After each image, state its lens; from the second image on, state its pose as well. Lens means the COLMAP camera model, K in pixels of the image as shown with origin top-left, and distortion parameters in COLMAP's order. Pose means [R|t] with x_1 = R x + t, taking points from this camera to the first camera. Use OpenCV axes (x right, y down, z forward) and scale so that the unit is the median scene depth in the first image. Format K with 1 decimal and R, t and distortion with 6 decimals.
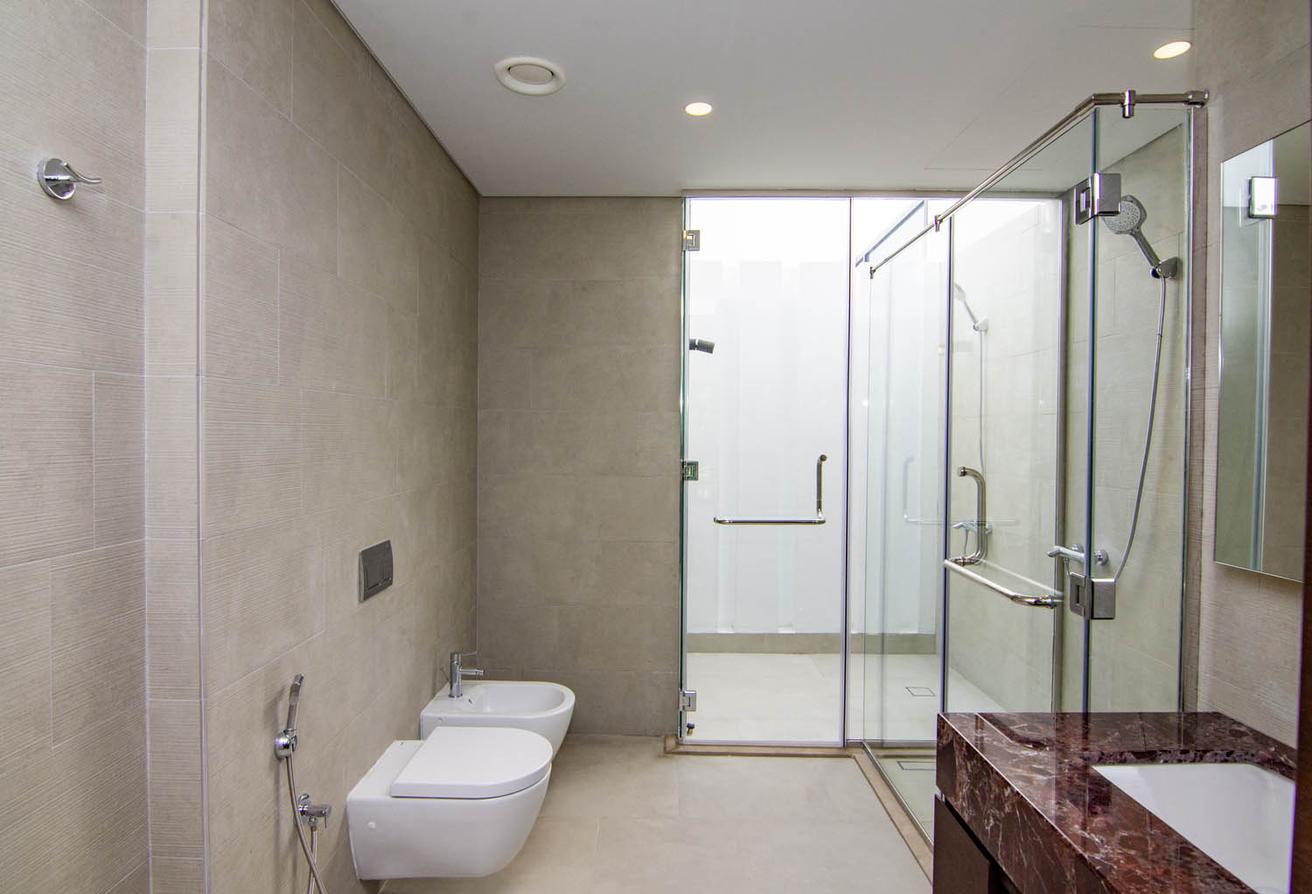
lens RADIAL K [[694.0, 0, 633.6], [0, 694.0, 442.0], [0, 0, 1]] dist [-0.002894, -0.014128]
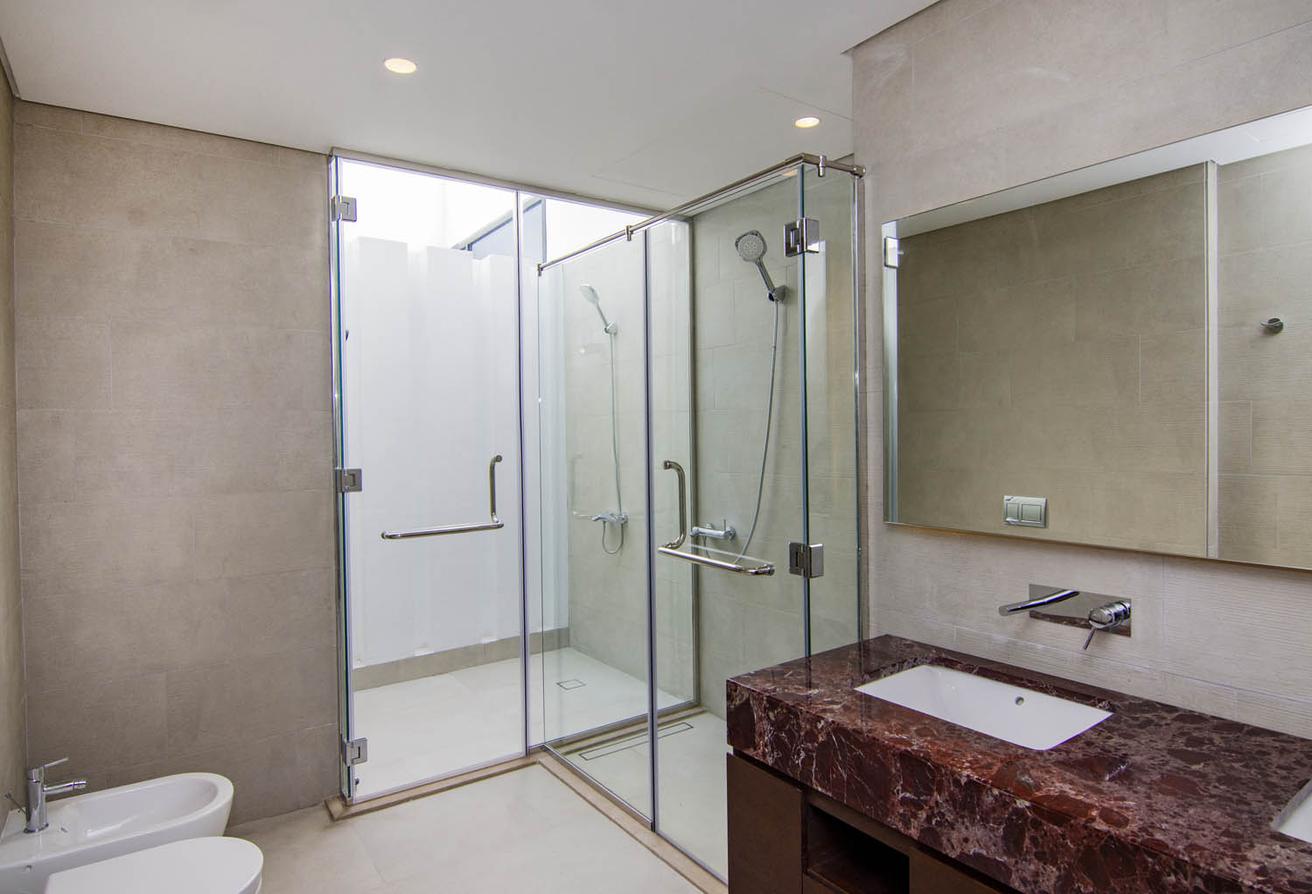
lens RADIAL K [[753.9, 0, 657.1], [0, 753.9, 437.0], [0, 0, 1]] dist [0.001263, -0.018427]
pose [[0.799872, -0.024791, 0.599658, -0.193991], [0.028500, 0.999588, 0.003310, -0.004468], [-0.599493, 0.014443, 0.800250, 0.043142]]
